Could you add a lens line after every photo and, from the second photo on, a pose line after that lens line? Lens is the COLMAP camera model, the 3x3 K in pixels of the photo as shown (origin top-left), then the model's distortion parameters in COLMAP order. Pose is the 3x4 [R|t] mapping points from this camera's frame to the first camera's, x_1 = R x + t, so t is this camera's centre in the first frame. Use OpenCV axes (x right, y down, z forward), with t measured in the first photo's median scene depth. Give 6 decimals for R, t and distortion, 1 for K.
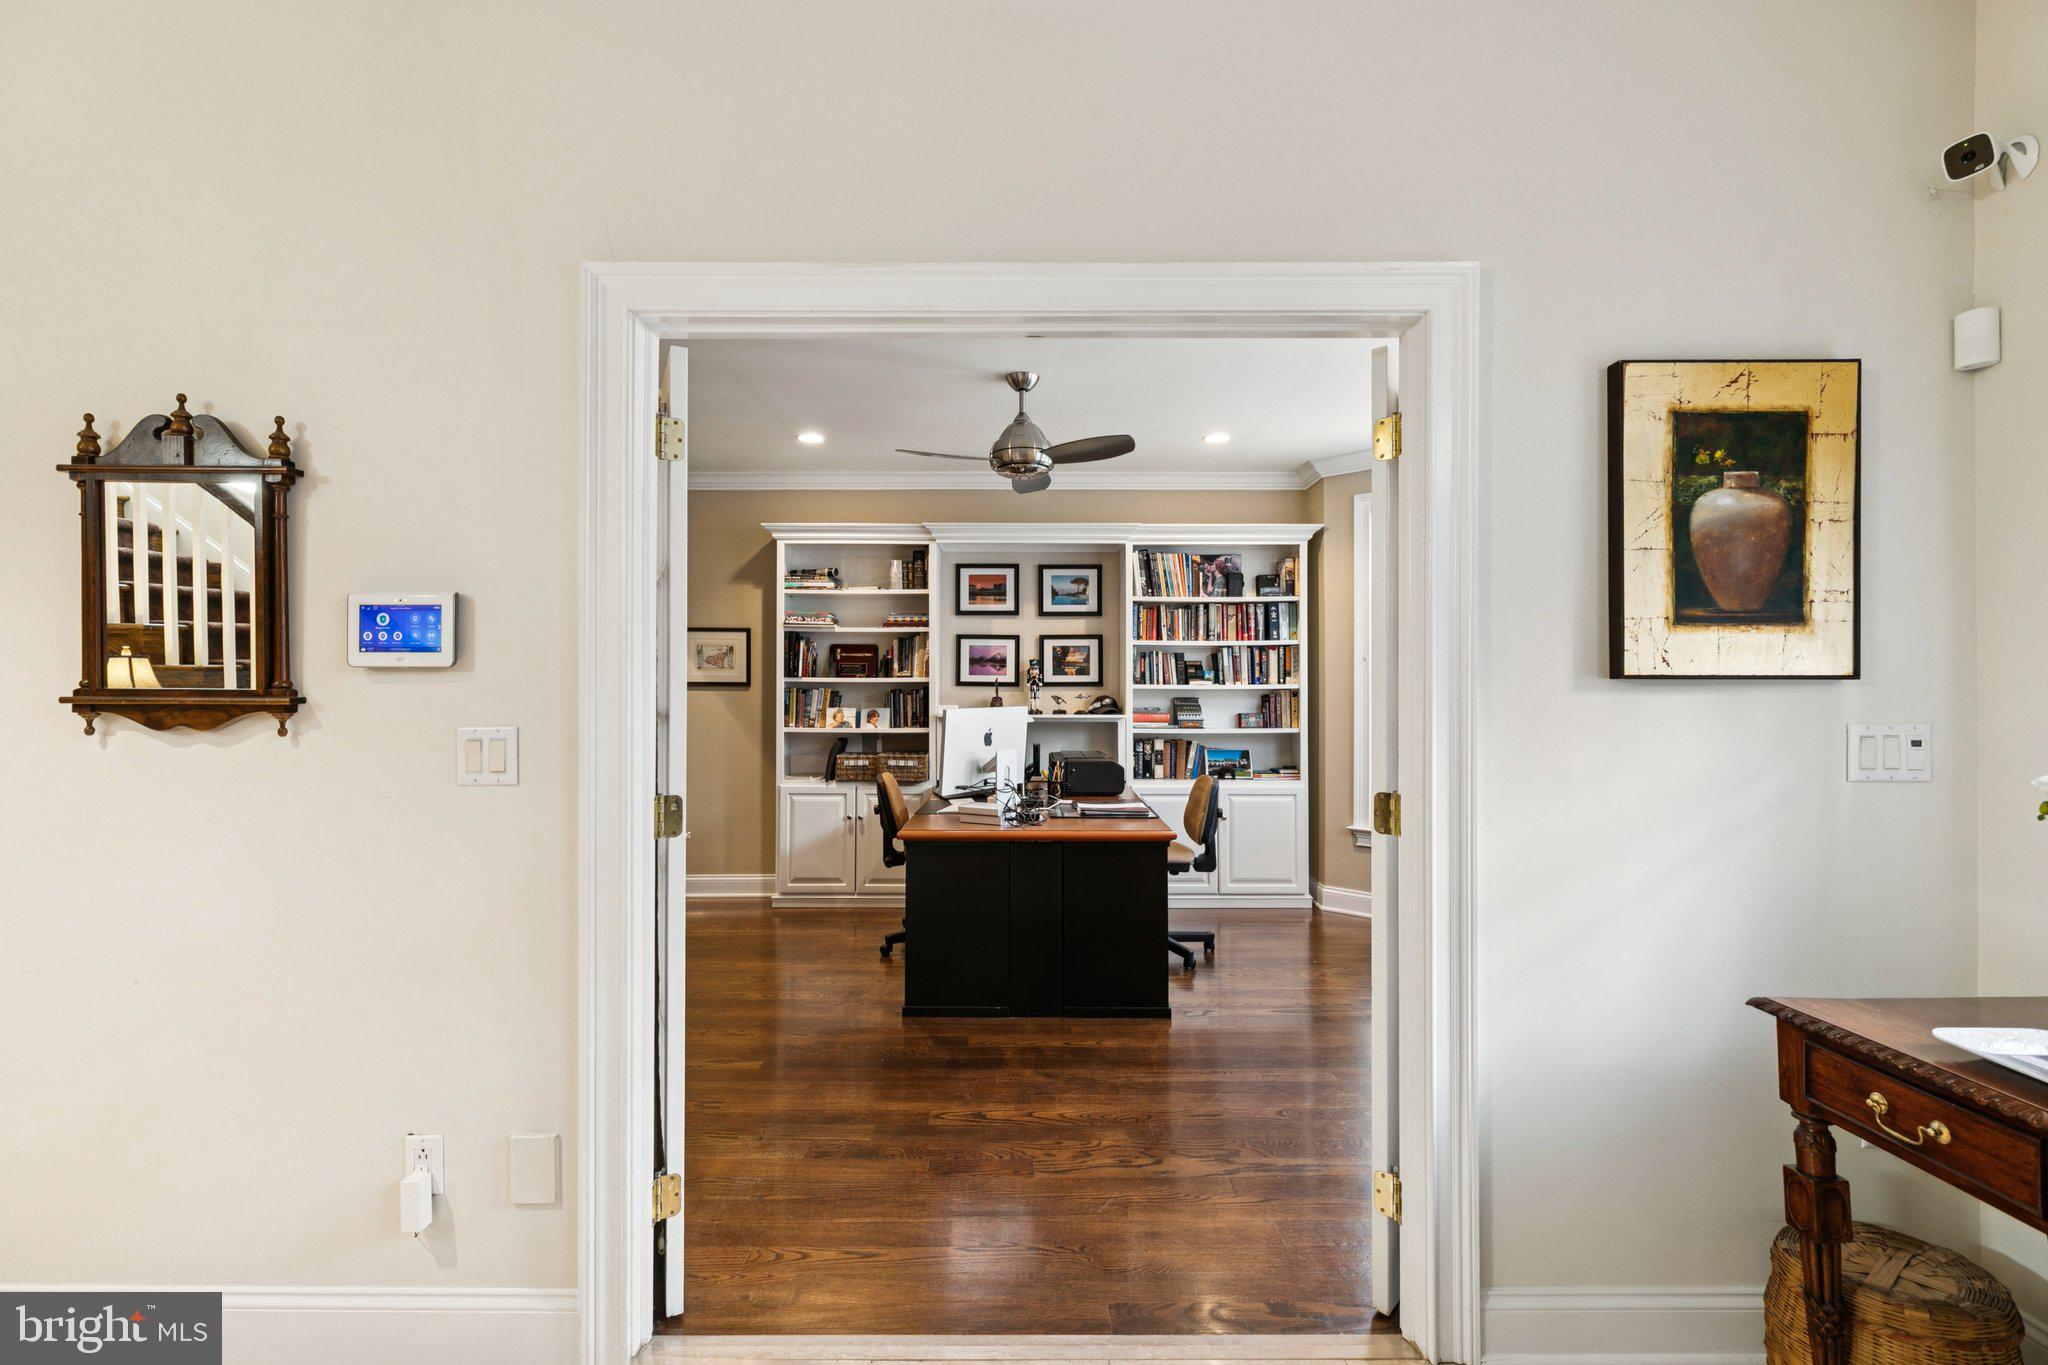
lens RADIAL K [[940.2, 0, 1022.9], [0, 940.2, 693.5], [0, 0, 1]] dist [0.017819, -0.000850]
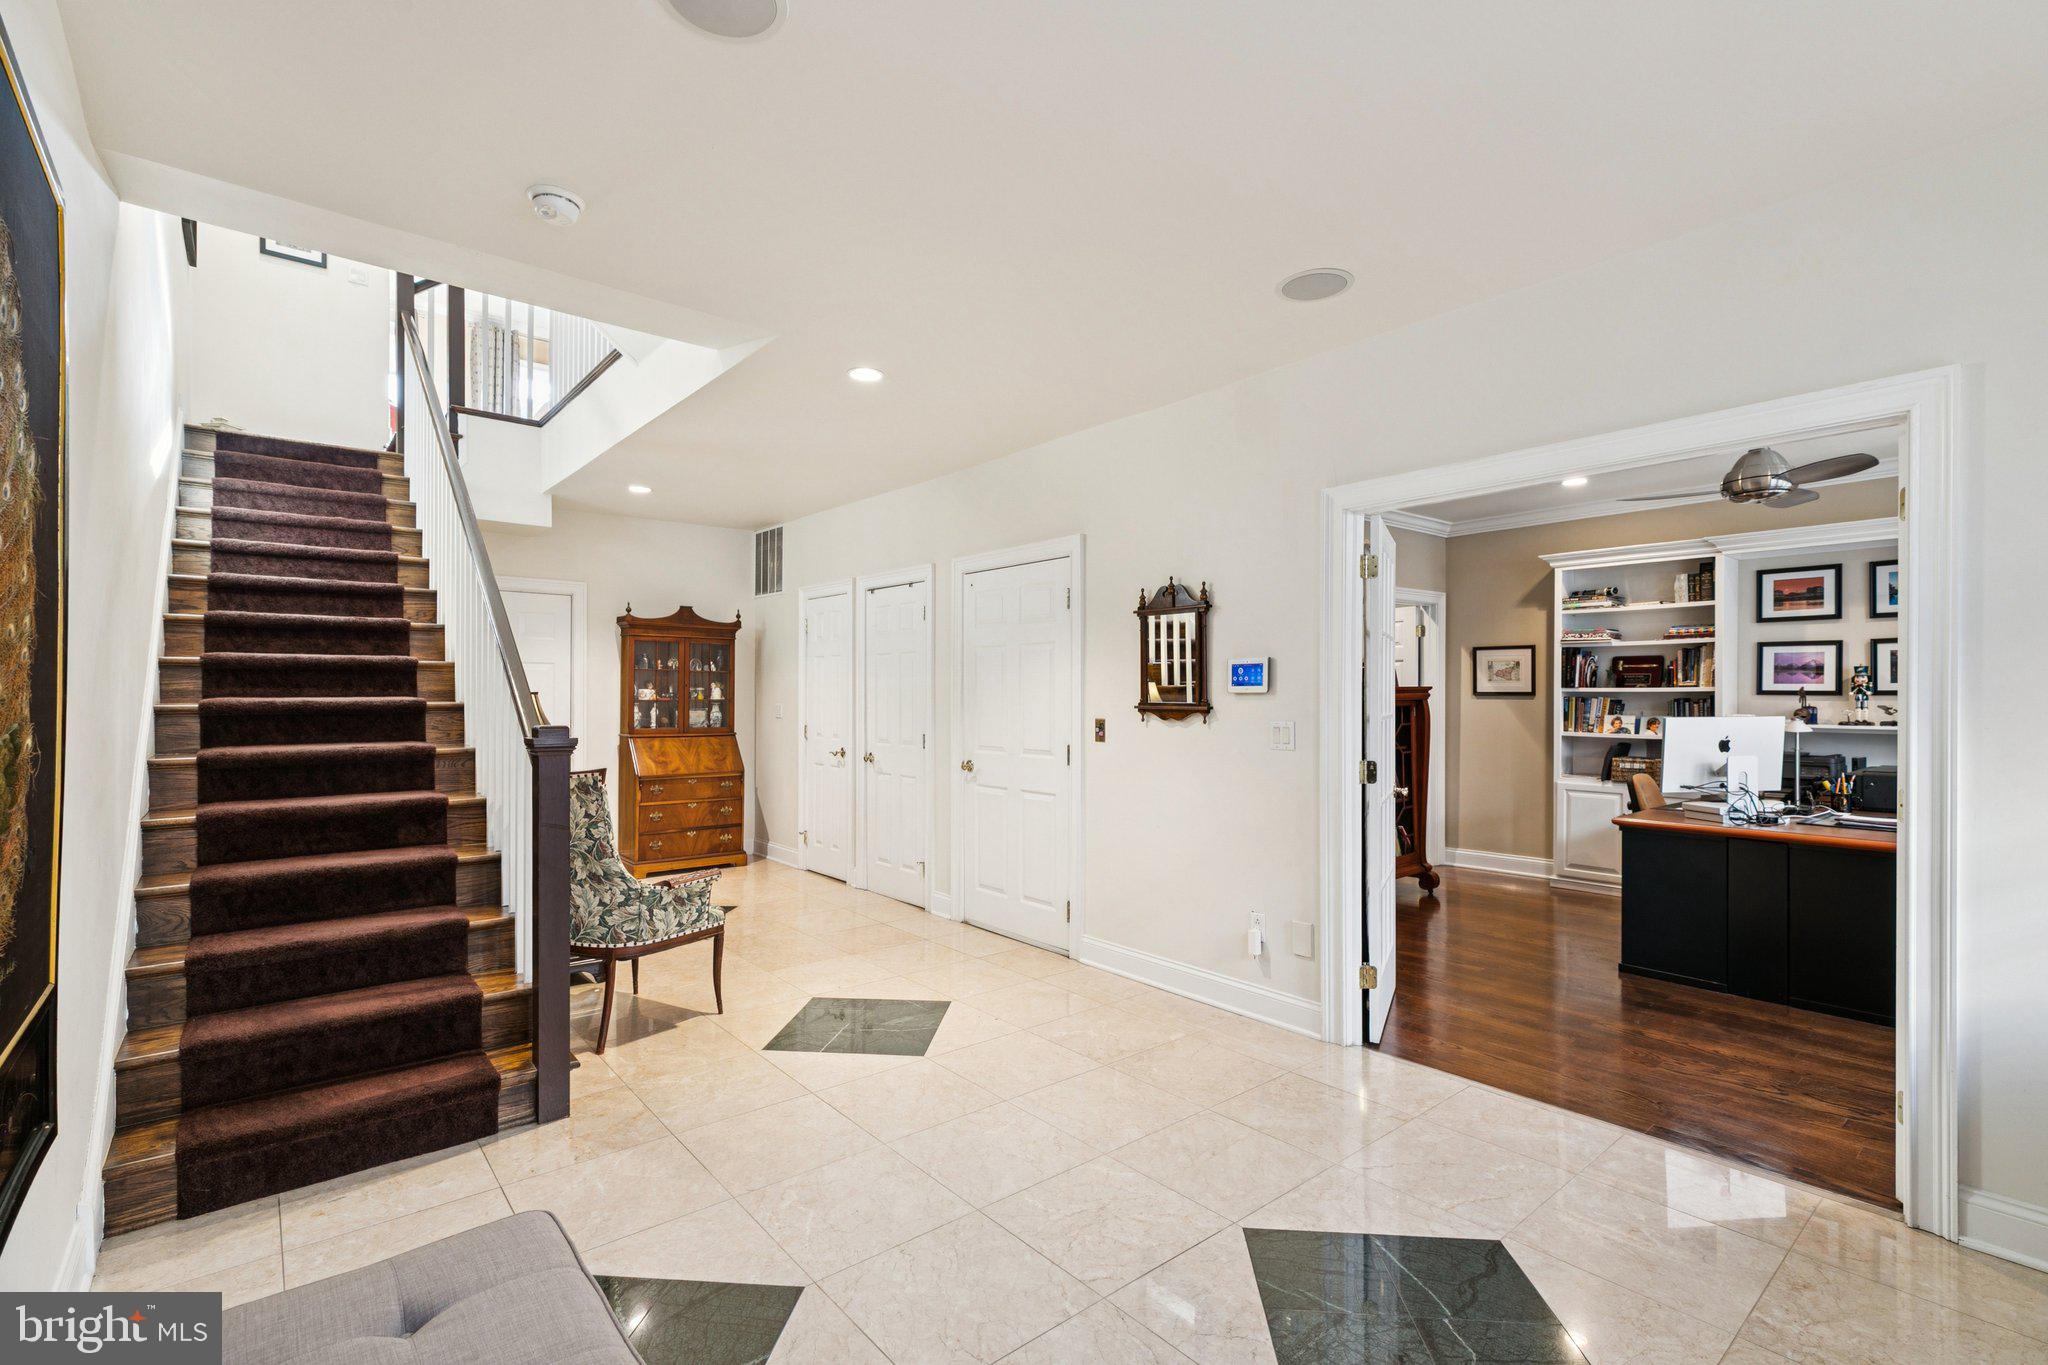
lens RADIAL K [[940.2, 0, 1024.4], [0, 940.2, 694.1], [0, 0, 1]] dist [0.017819, -0.000850]
pose [[0.643224, -0.003199, -0.765671, 0.288067], [0.000448, 0.999993, -0.003801, -0.007601], [0.765678, 0.002102, 0.643221, -0.335530]]
